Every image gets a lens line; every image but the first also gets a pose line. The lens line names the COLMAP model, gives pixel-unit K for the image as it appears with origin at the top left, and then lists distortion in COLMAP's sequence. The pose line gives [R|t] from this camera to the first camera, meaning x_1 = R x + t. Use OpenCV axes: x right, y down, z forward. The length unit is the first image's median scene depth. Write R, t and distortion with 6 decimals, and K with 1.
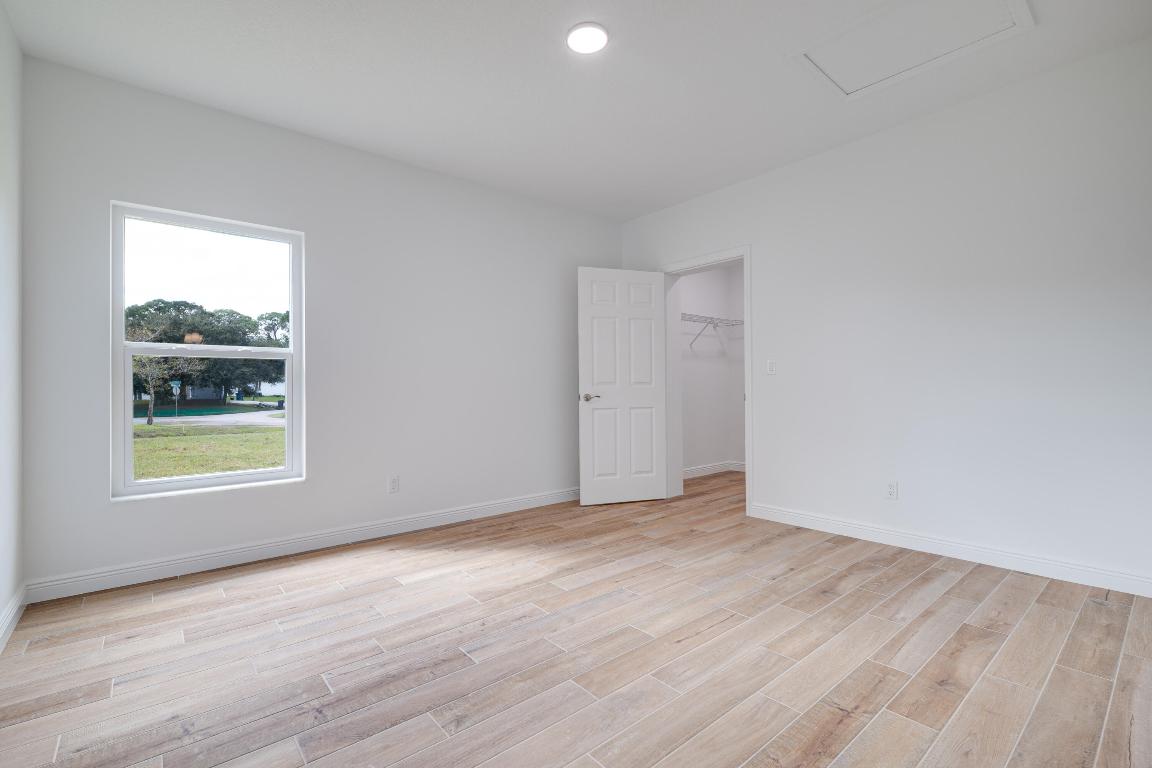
lens RADIAL K [[512.8, 0, 573.8], [0, 512.8, 385.9], [0, 0, 1]] dist [0.014518, -0.007507]
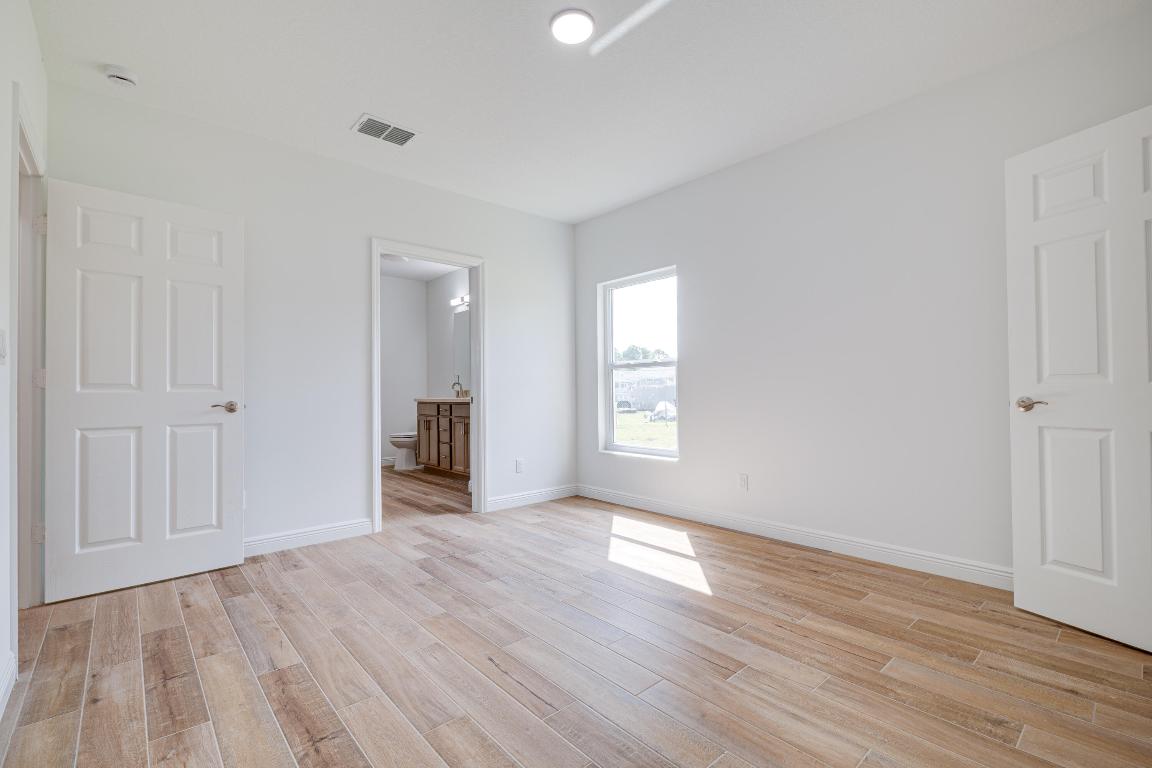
lens RADIAL K [[512.8, 0, 573.8], [0, 512.8, 385.9], [0, 0, 1]] dist [0.014518, -0.007507]
pose [[0.018215, -0.003582, -0.999828, 0.719447], [0.015668, 0.999872, -0.003297, -0.001019], [0.999711, -0.015605, 0.018269, 0.711258]]
